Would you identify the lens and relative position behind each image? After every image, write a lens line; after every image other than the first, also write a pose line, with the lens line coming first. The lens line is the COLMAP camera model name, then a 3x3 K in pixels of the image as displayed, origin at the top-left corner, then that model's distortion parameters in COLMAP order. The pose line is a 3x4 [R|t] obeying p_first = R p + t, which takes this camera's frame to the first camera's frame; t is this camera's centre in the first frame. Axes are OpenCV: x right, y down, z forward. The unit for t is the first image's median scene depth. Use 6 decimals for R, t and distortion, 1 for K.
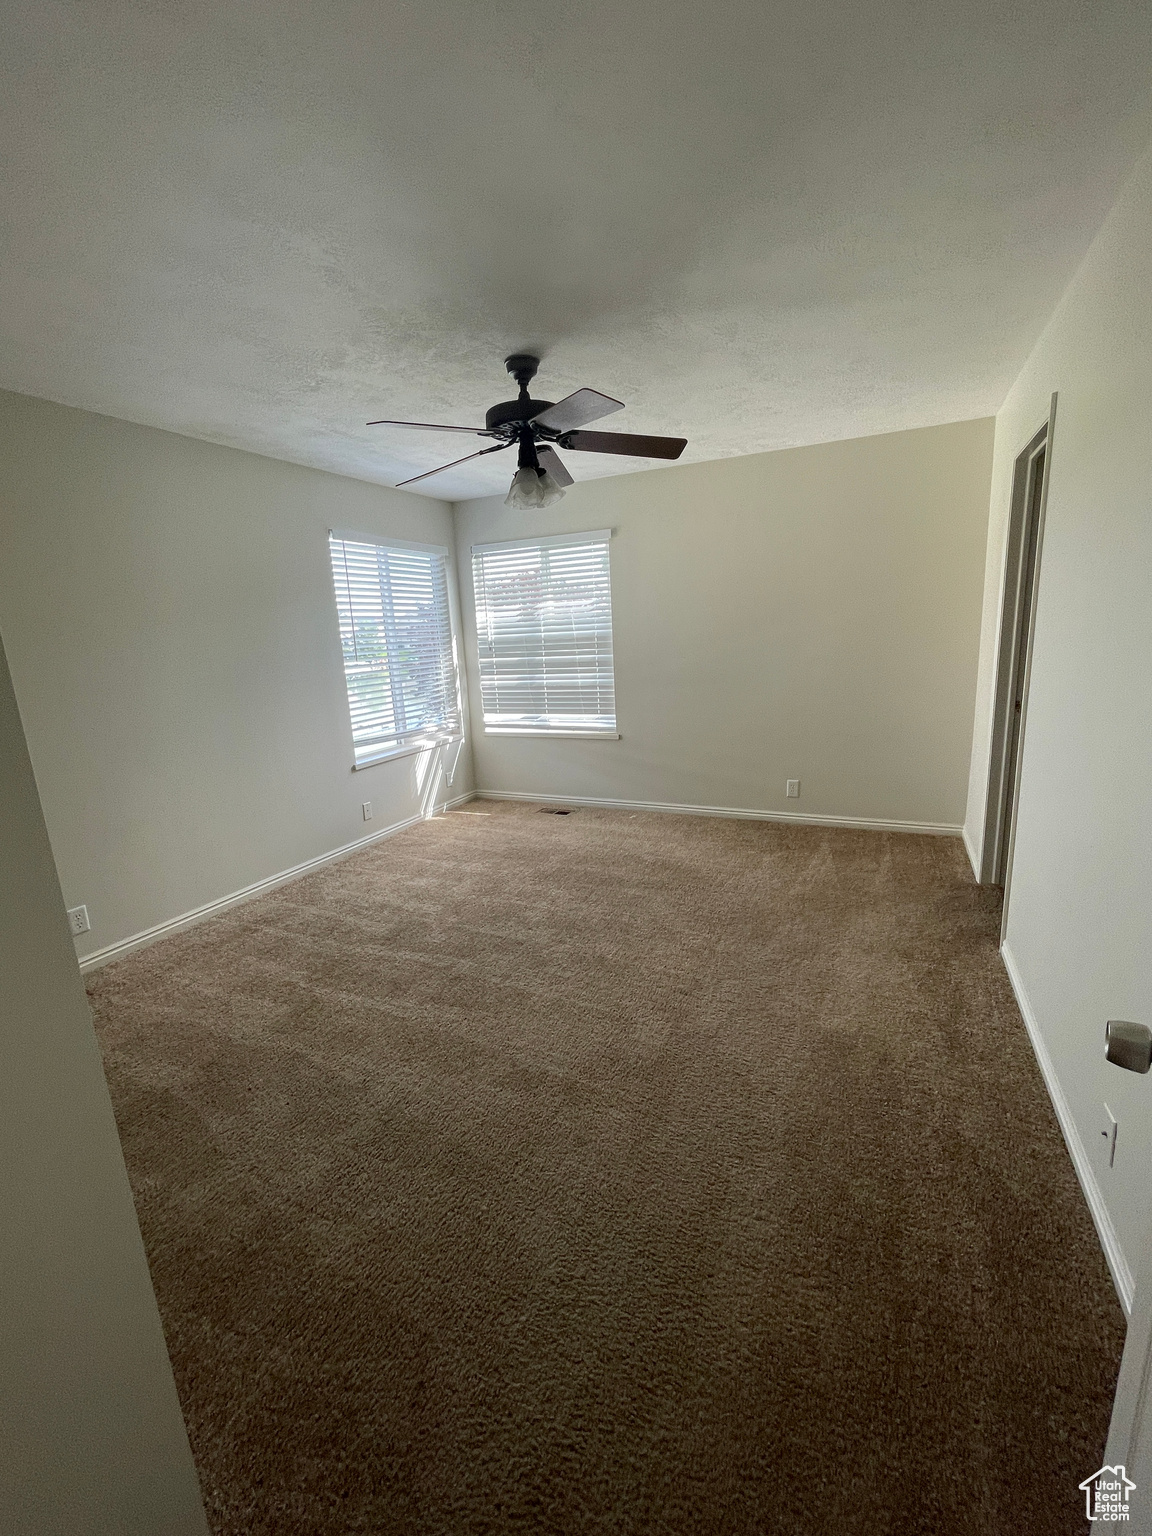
lens RADIAL K [[638.9, 0, 578.0], [0, 638.9, 765.9], [0, 0, 1]] dist [-0.000579, 0.000027]
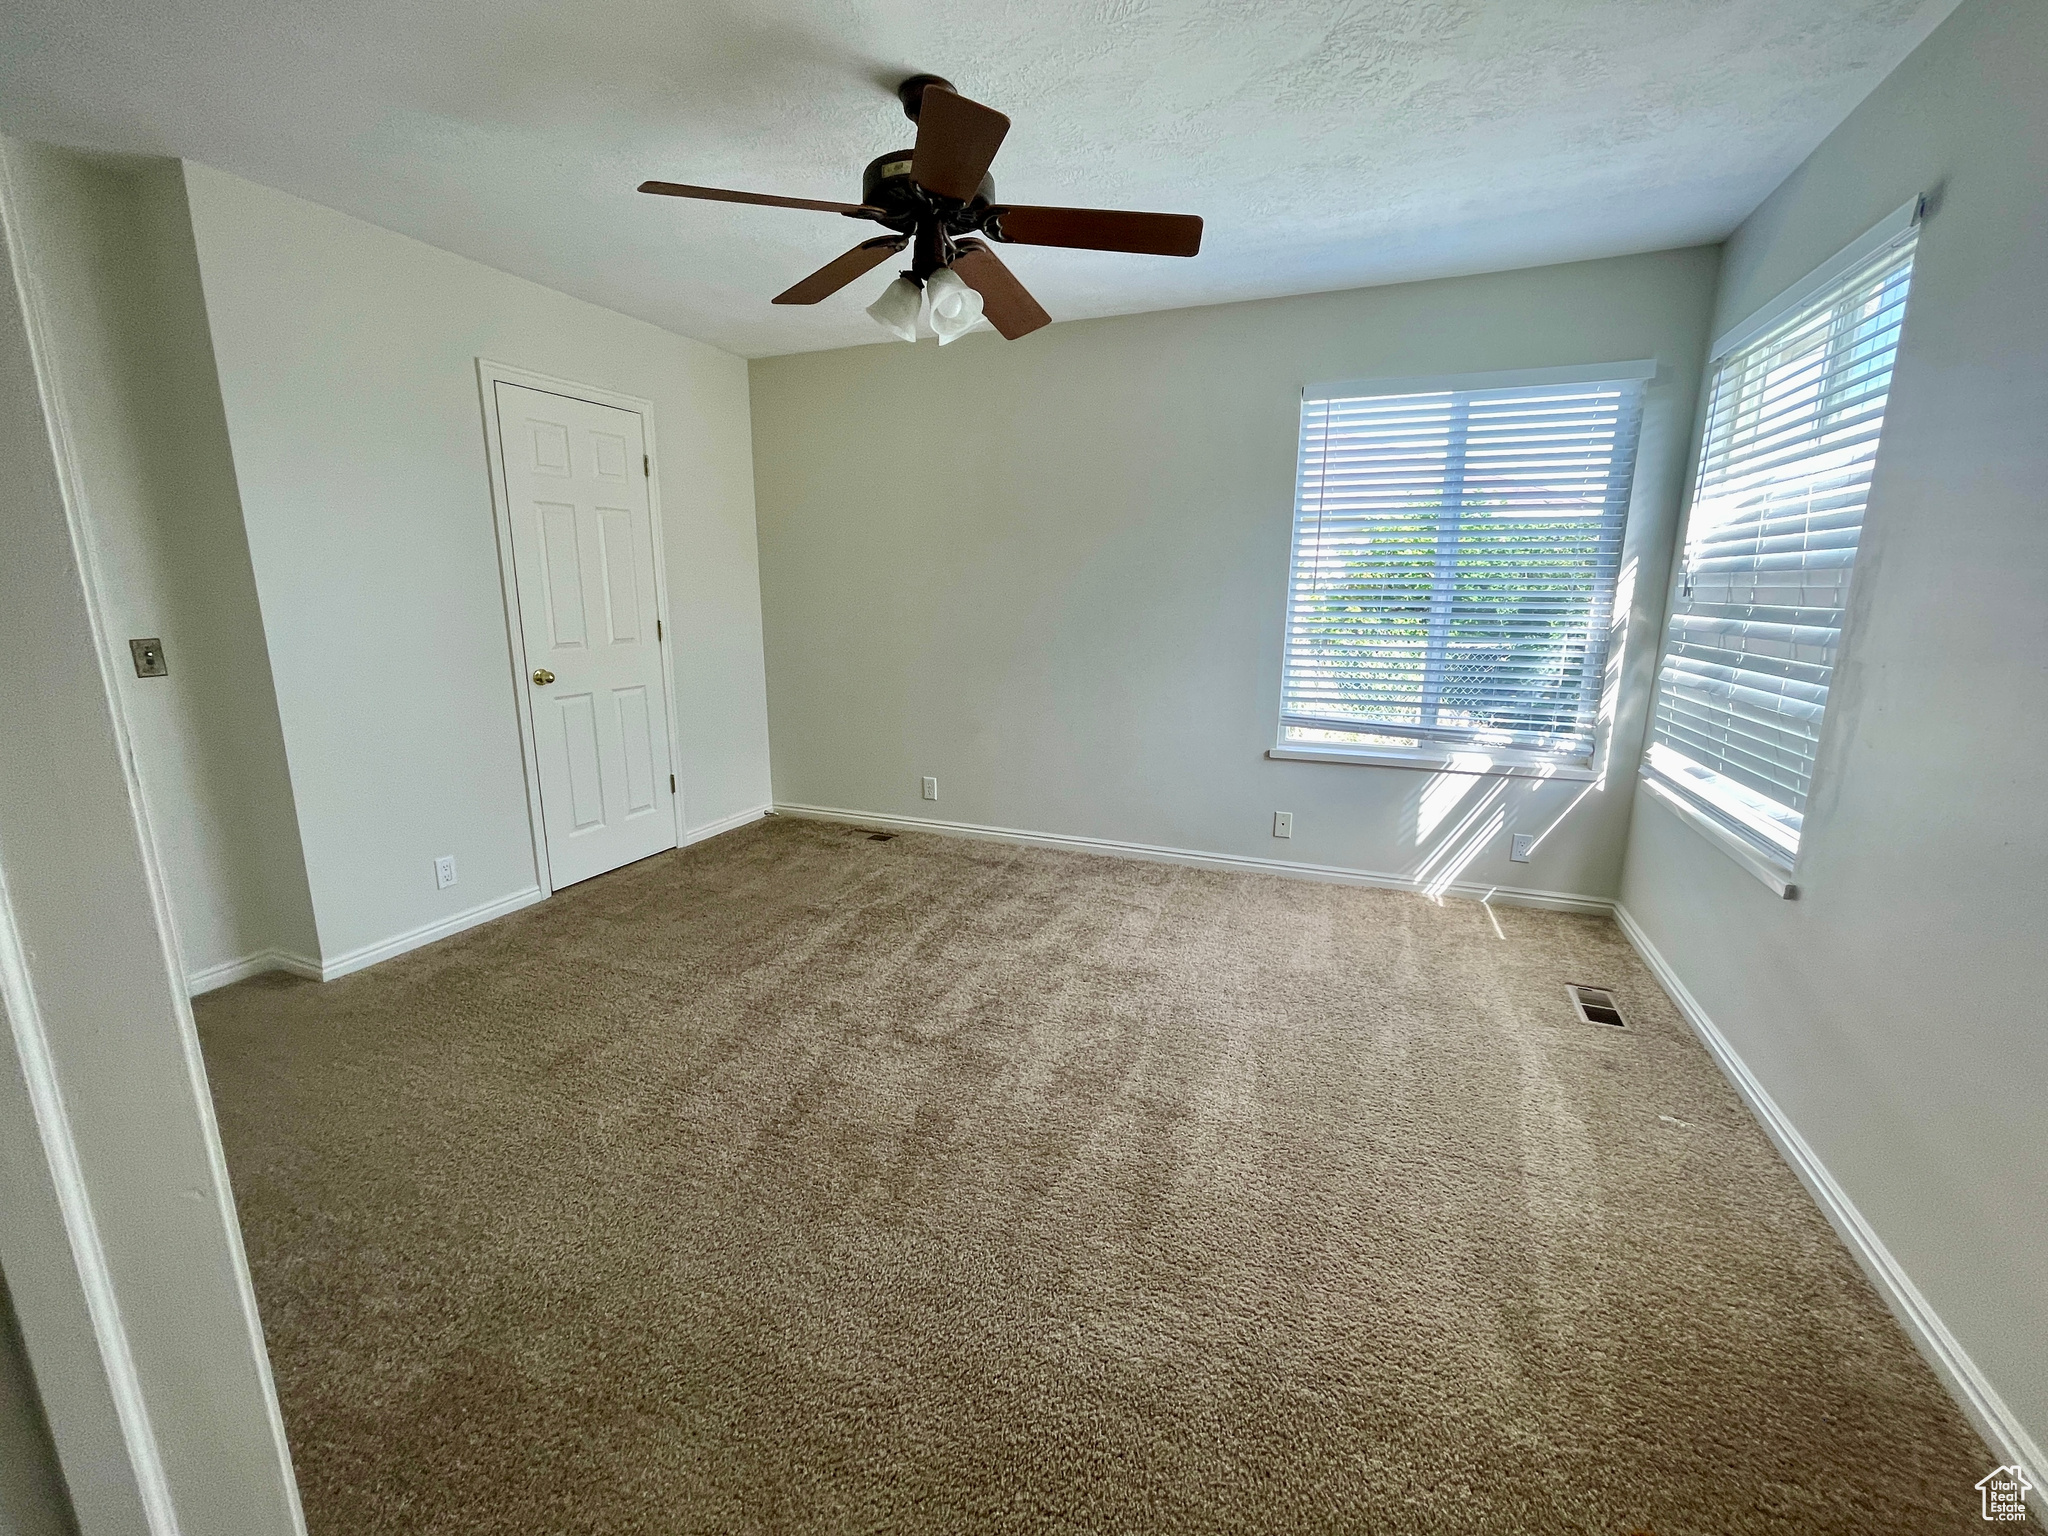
lens RADIAL K [[851.8, 0, 1024.0], [0, 851.8, 768.0], [0, 0, 1]] dist [-0.000579, 0.000027]
pose [[0.054218, 0.256221, -0.965097, 0.421425], [-0.214220, 0.946999, 0.239381, -0.118838], [0.975279, 0.193765, 0.106232, 0.560144]]
